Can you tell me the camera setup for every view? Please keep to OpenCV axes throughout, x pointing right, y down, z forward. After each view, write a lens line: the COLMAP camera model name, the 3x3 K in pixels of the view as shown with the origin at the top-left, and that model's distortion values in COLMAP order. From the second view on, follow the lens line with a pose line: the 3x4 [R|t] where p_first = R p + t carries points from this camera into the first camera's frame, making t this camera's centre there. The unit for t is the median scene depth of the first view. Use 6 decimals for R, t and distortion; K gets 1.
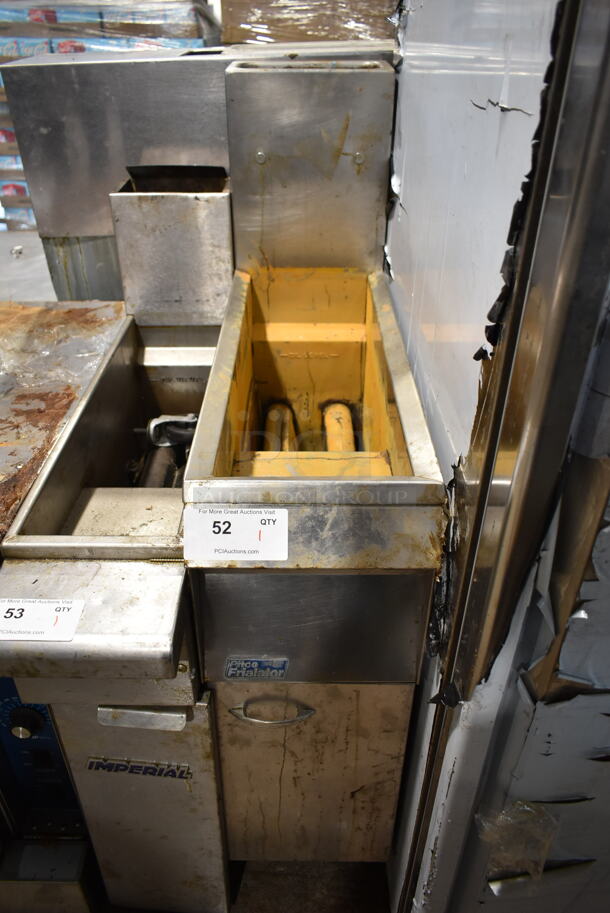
lens RADIAL K [[699.1, 0, 305.0], [0, 699.1, 456.5], [0, 0, 1]] dist [-0.027471, 0.001883]
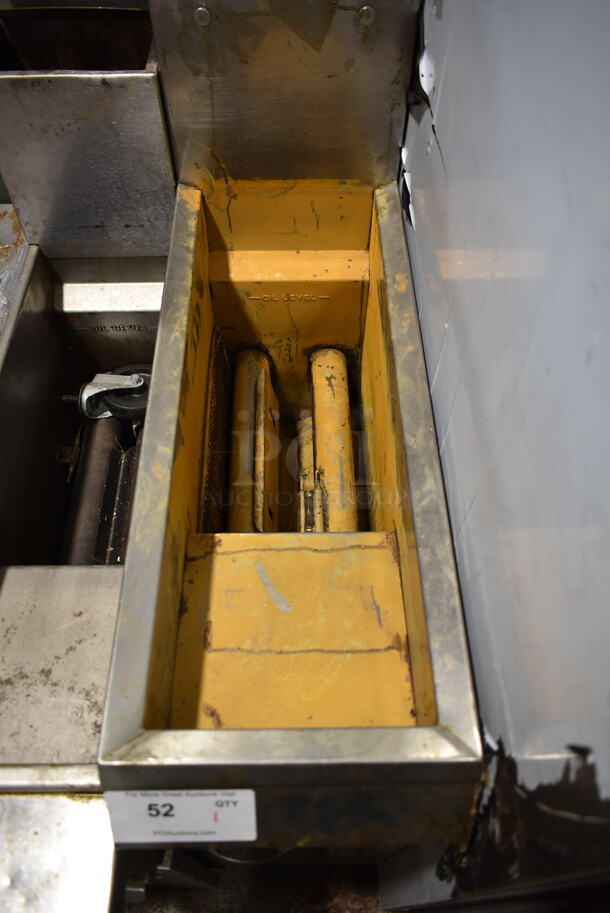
lens RADIAL K [[699.1, 0, 305.0], [0, 699.1, 456.5], [0, 0, 1]] dist [-0.027471, 0.001883]
pose [[0.999888, -0.011668, 0.009385, 0.016968], [0.007170, 0.923312, 0.383983, -0.356855], [-0.013146, -0.383873, 0.923292, 0.353823]]
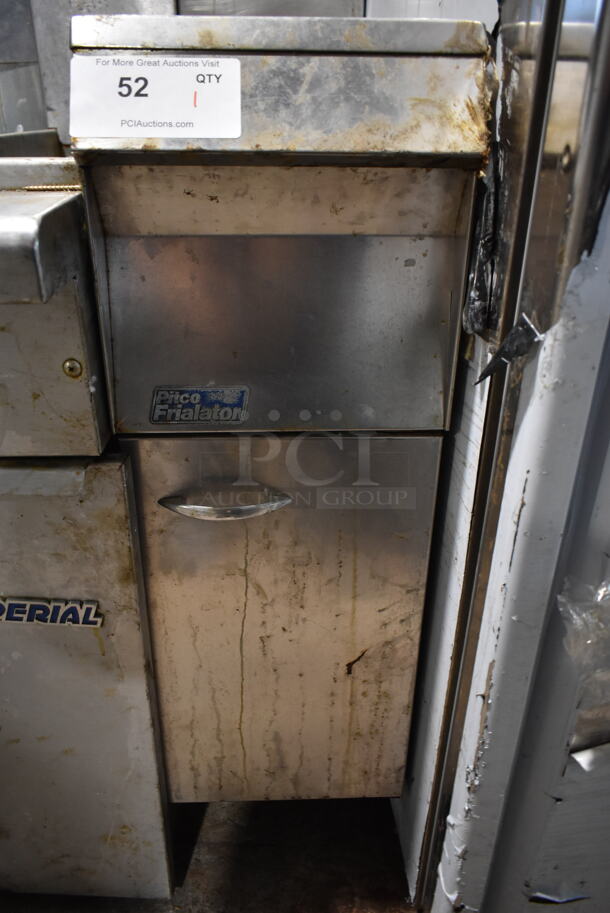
lens RADIAL K [[699.1, 0, 305.0], [0, 699.1, 456.5], [0, 0, 1]] dist [-0.027471, 0.001883]
pose [[0.998832, -0.019149, 0.044360, -0.000627], [0.024095, 0.993214, -0.113777, 0.360532], [-0.041880, 0.114713, 0.992516, 0.305787]]
